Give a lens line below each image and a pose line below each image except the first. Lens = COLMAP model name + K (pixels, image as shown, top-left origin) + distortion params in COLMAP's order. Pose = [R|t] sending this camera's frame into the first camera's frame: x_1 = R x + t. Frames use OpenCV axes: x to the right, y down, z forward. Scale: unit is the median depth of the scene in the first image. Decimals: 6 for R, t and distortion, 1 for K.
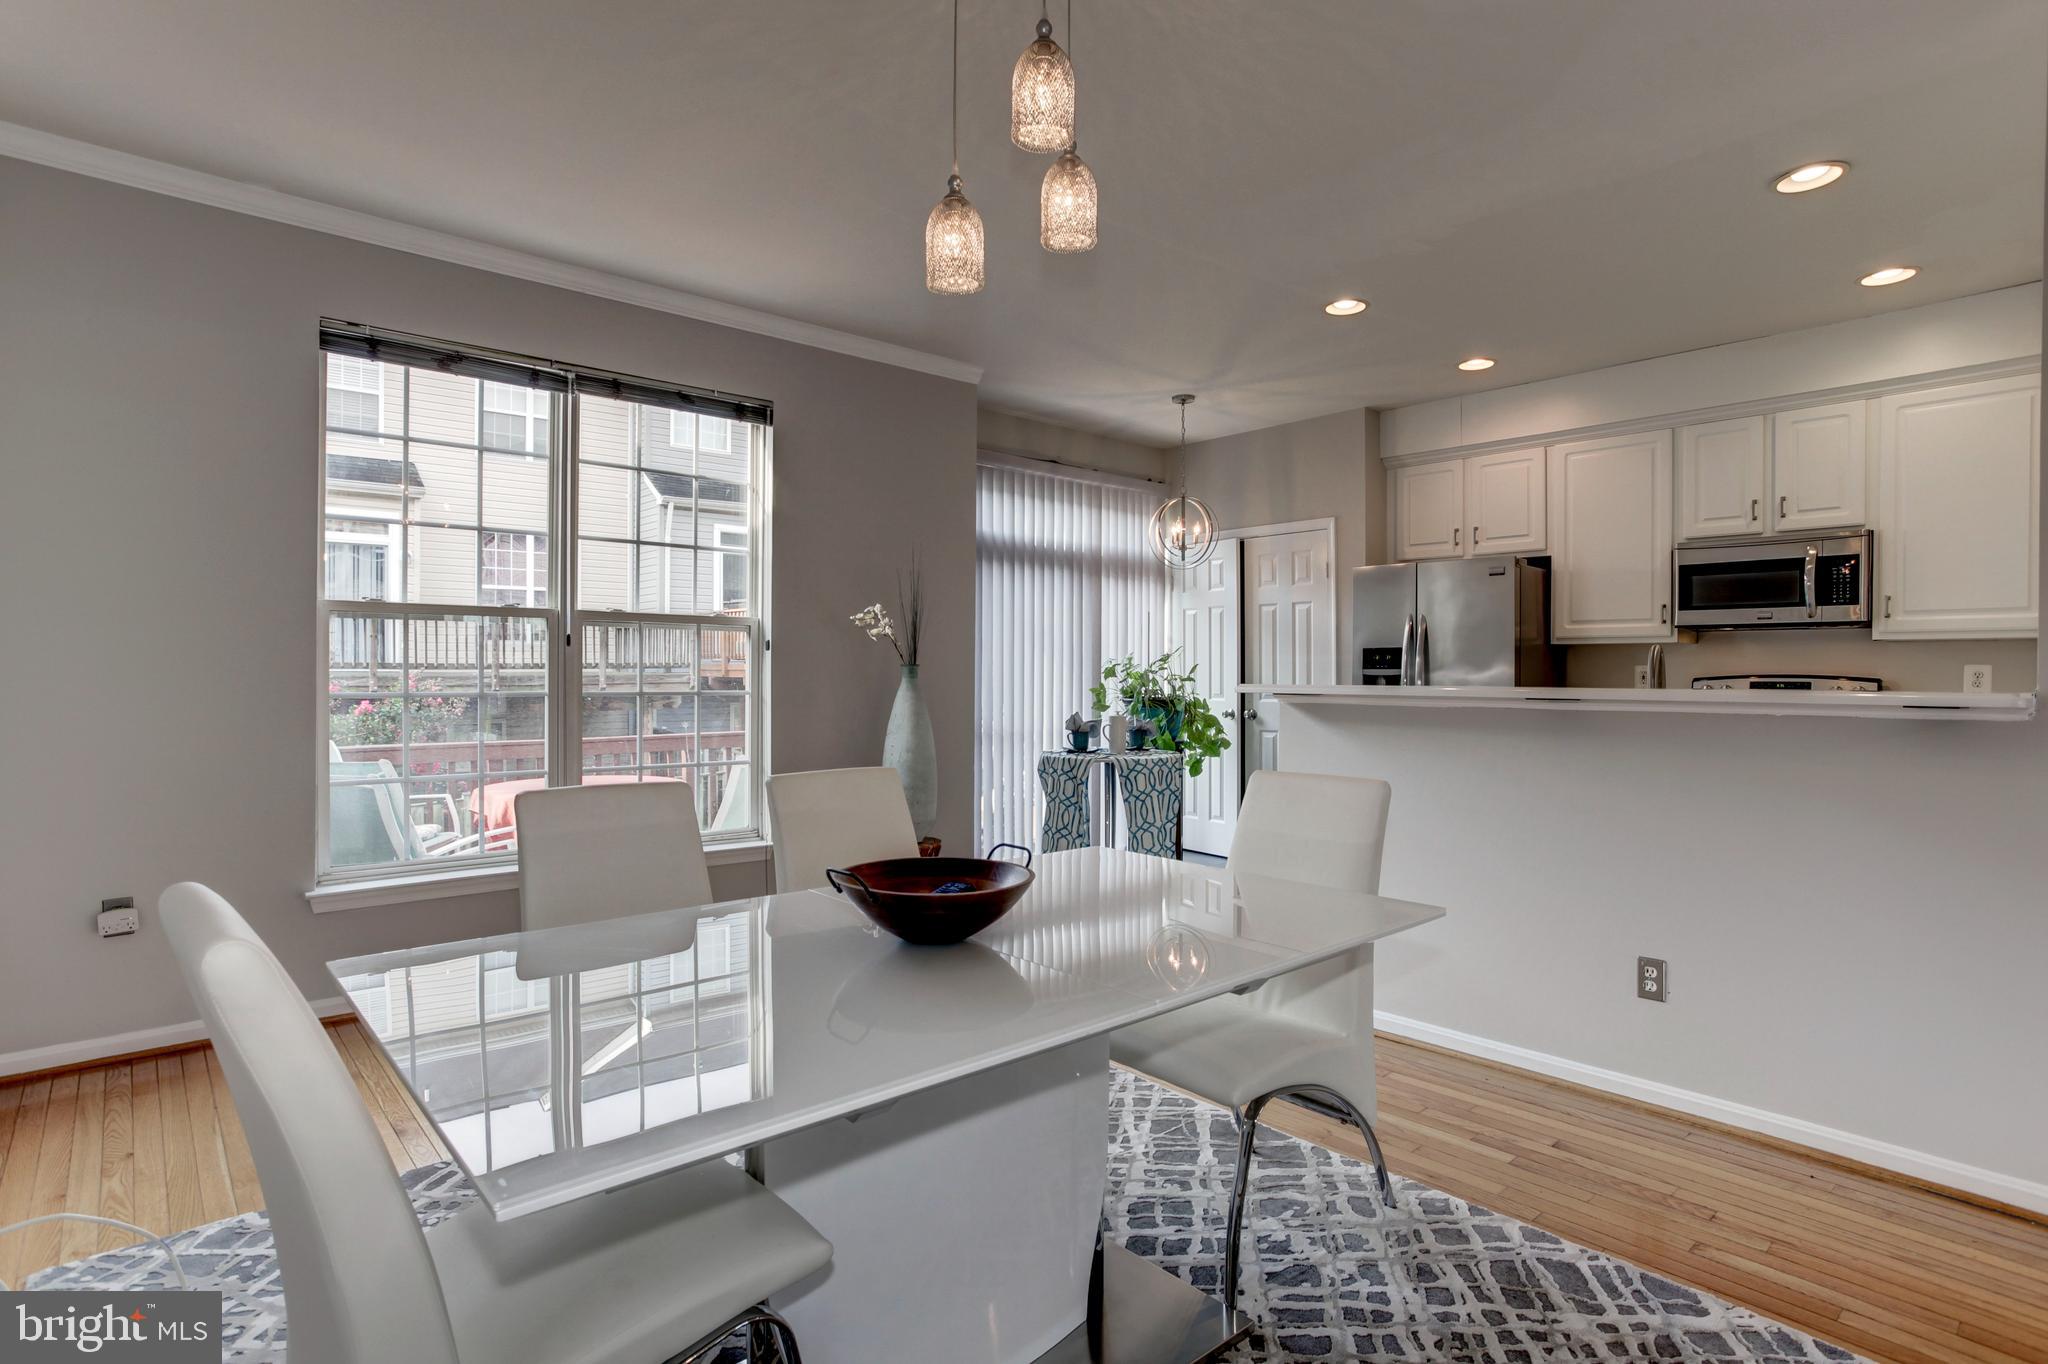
lens RADIAL K [[1037.9, 0, 1032.6], [0, 1037.9, 688.8], [0, 0, 1]] dist [-0.054165, 0.028120]
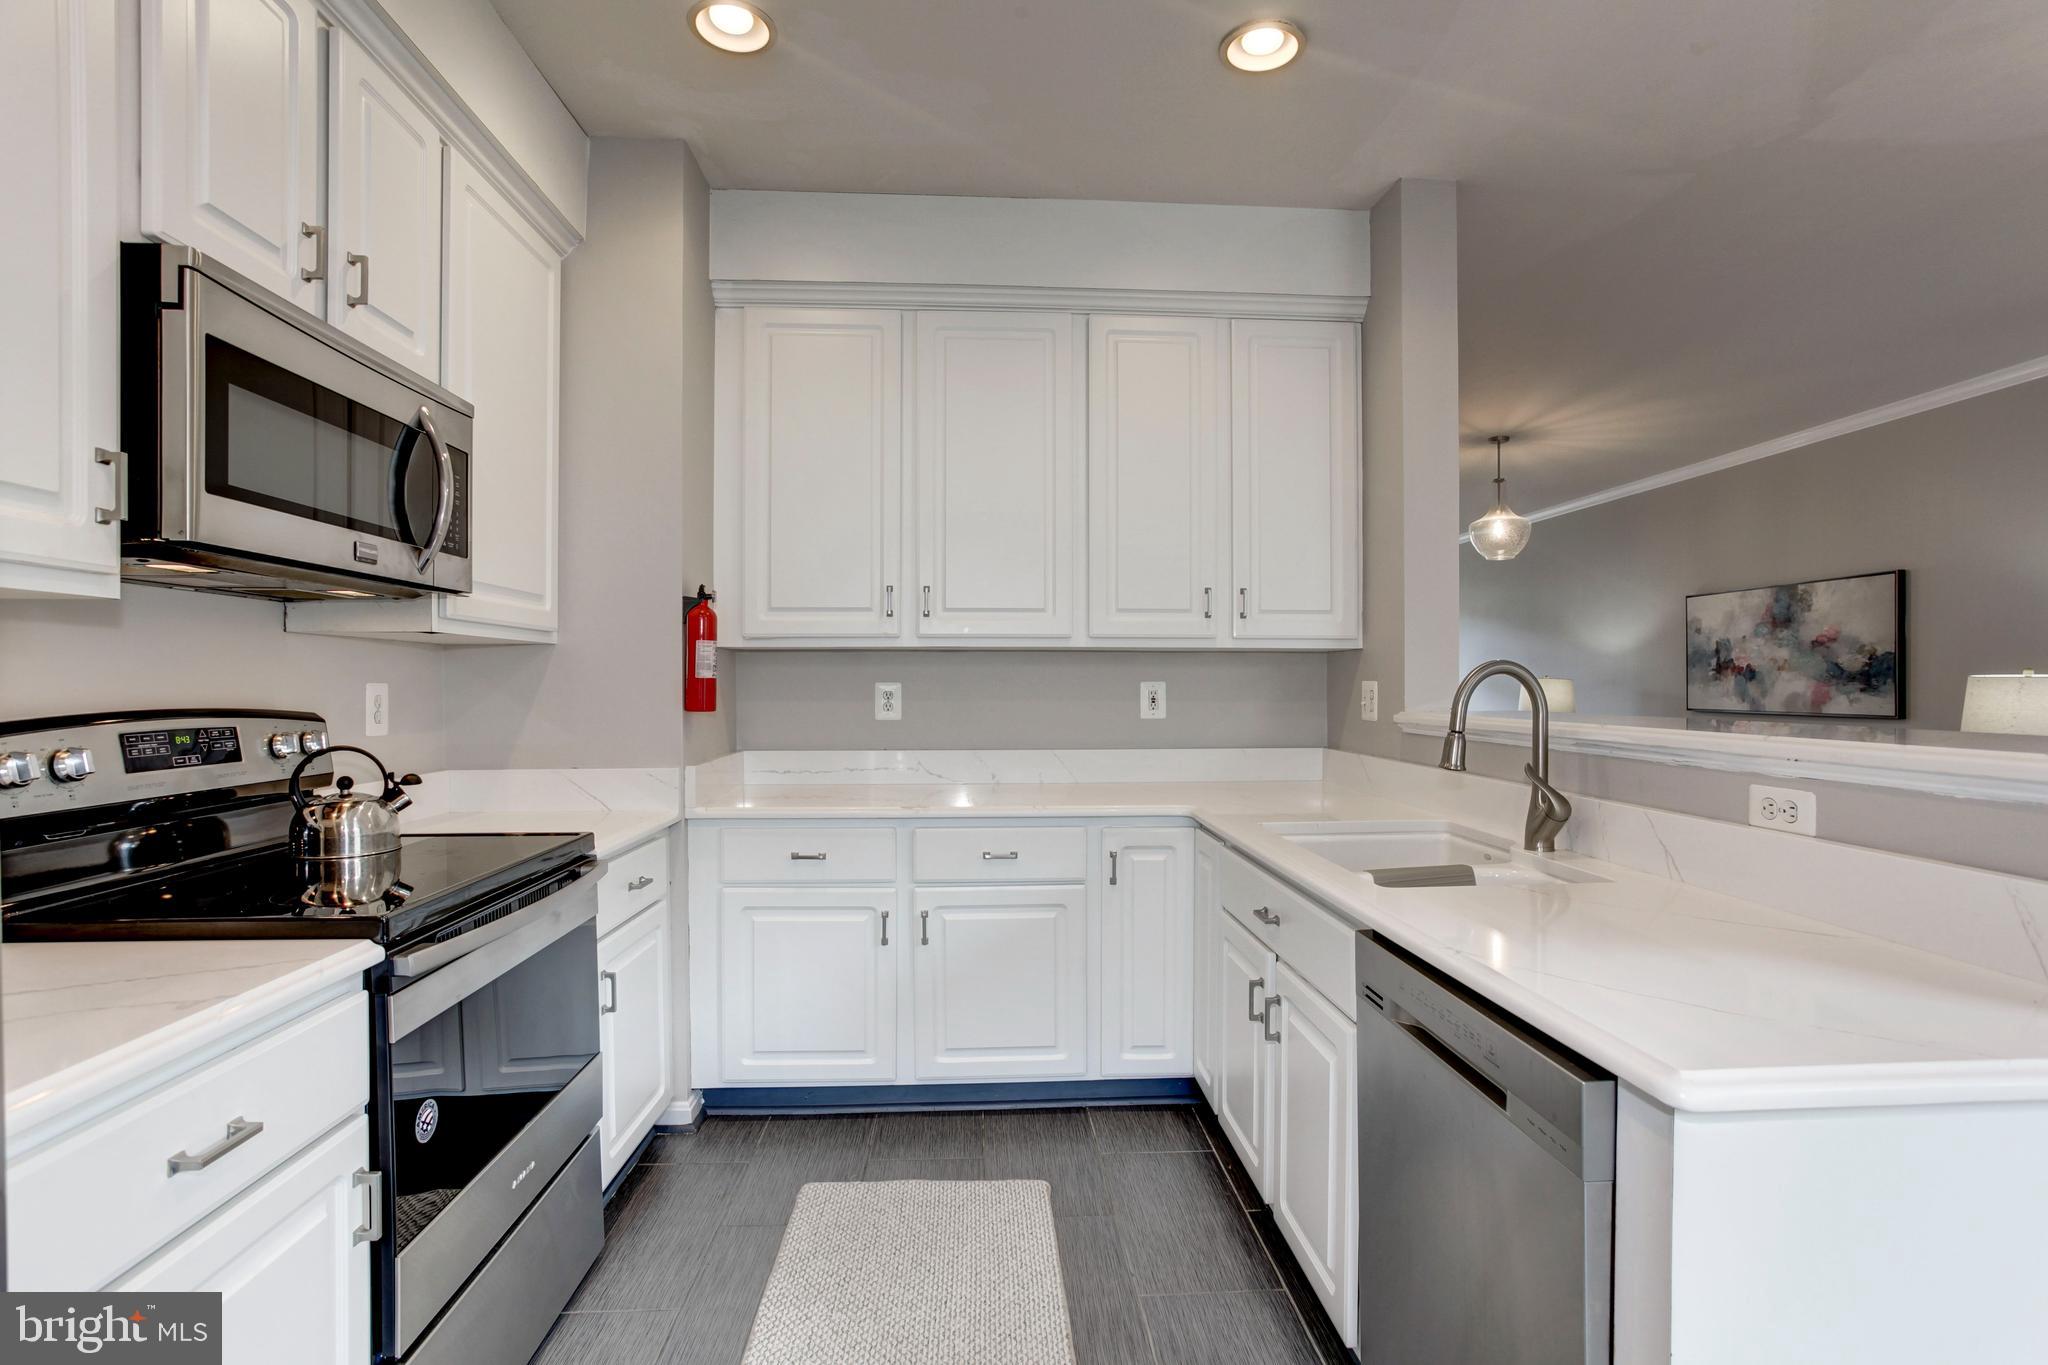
lens RADIAL K [[994.4, 0, 1030.9], [0, 994.4, 686.7], [0, 0, 1]] dist [-0.050942, 0.023945]
pose [[-0.787039, -0.003799, 0.616892, 0.313832], [0.008443, 0.999821, 0.016929, -0.027711], [-0.616846, 0.018532, -0.786866, 1.181328]]
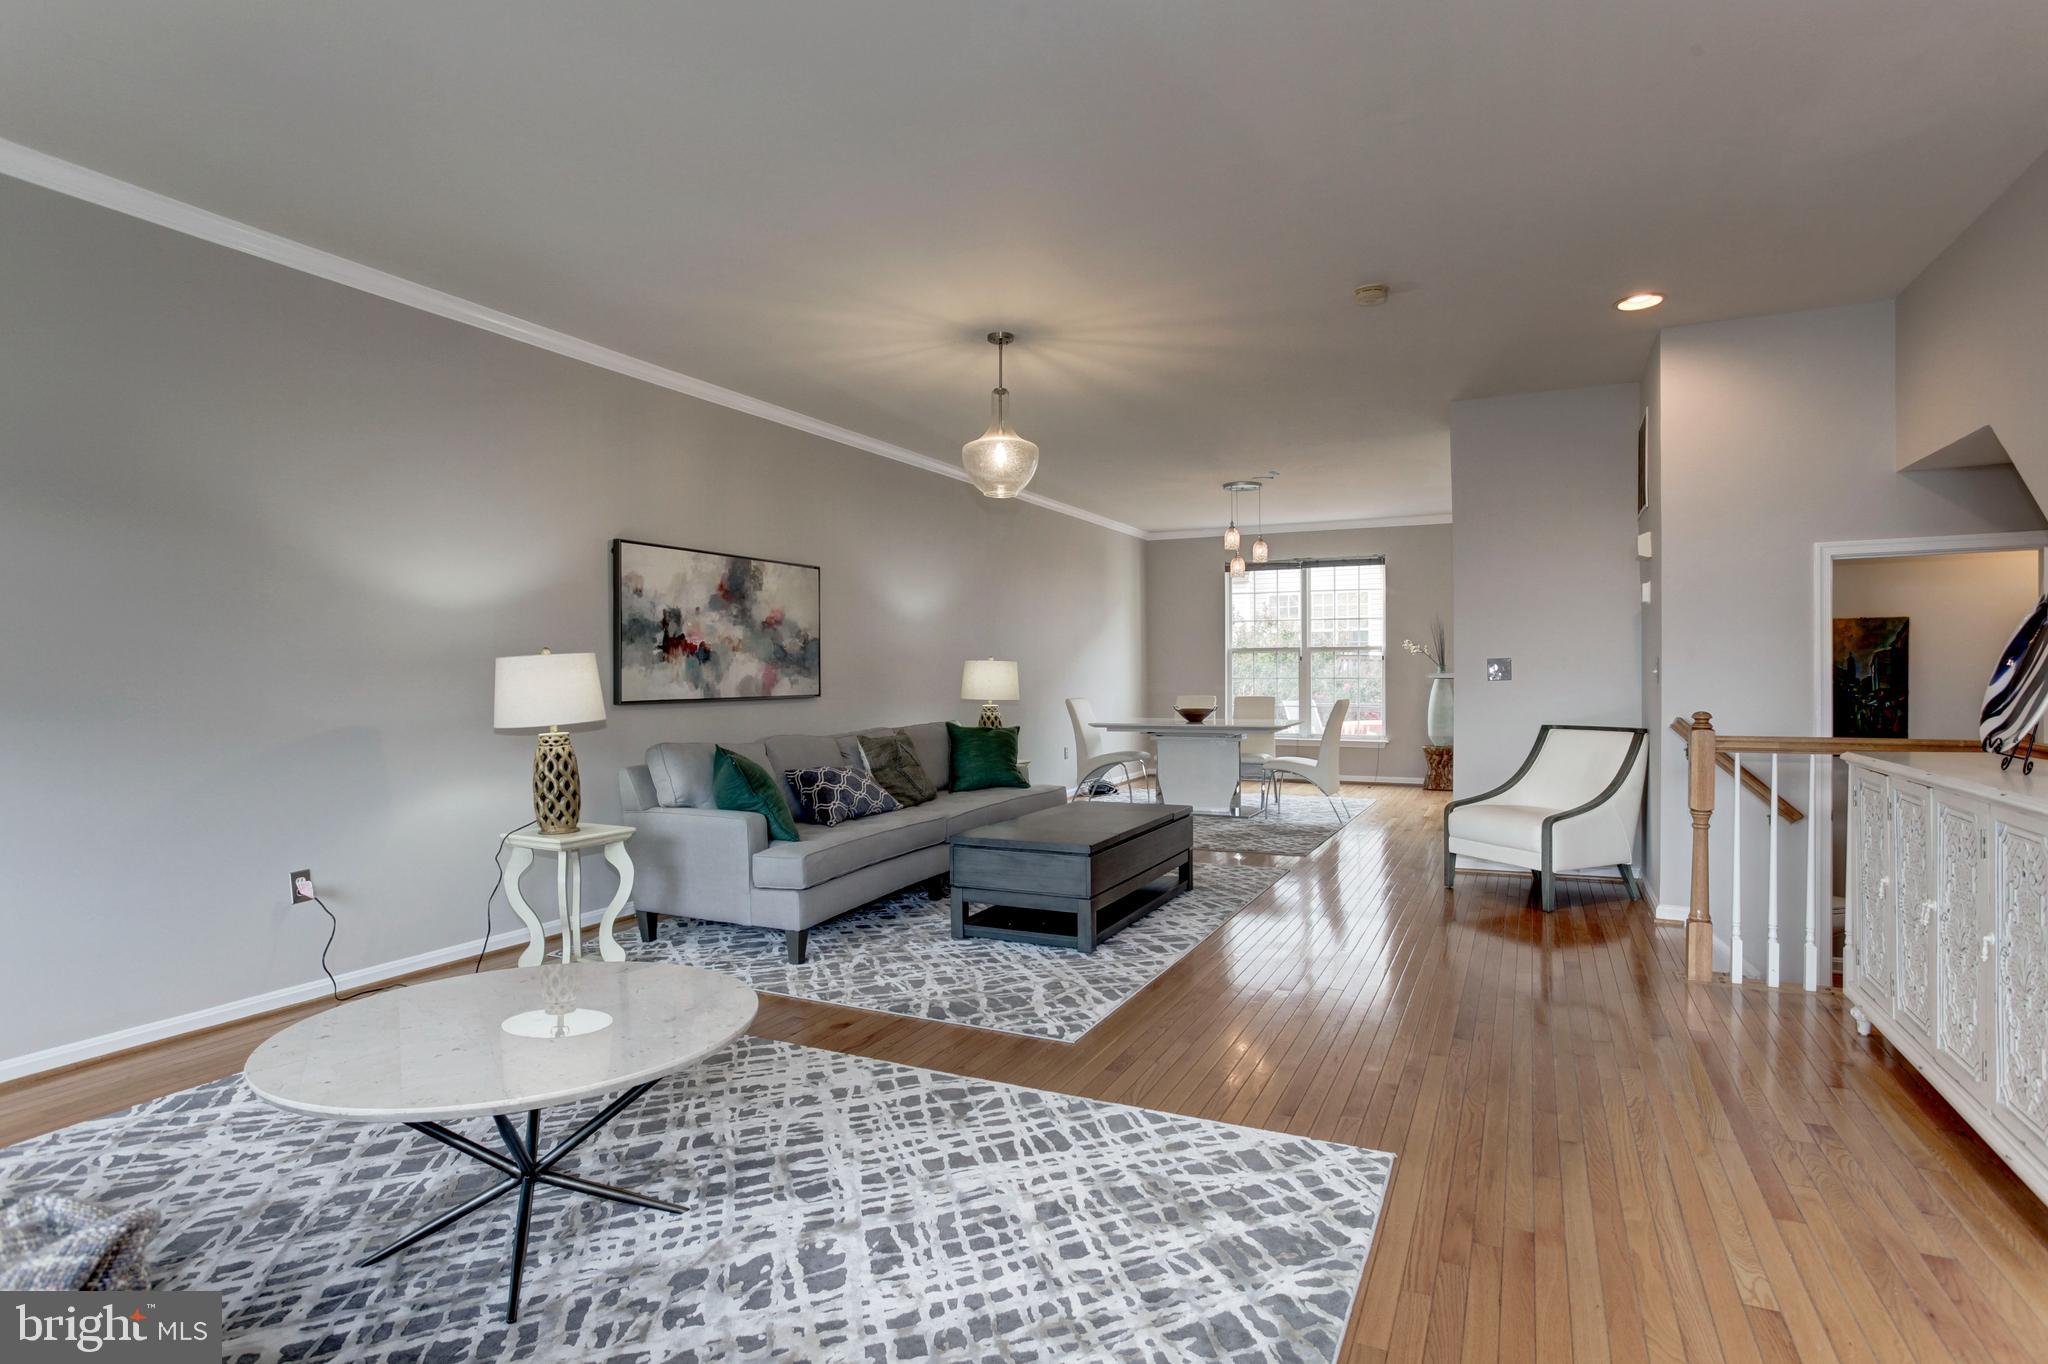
lens RADIAL K [[1037.9, 0, 1048.5], [0, 1037.9, 673.2], [0, 0, 1]] dist [-0.054165, 0.028120]
pose [[0.394404, -0.007383, -0.918907, 1.640581], [-0.003906, 0.999945, -0.009710, 0.019132], [0.918929, 0.007419, 0.394354, -0.646870]]
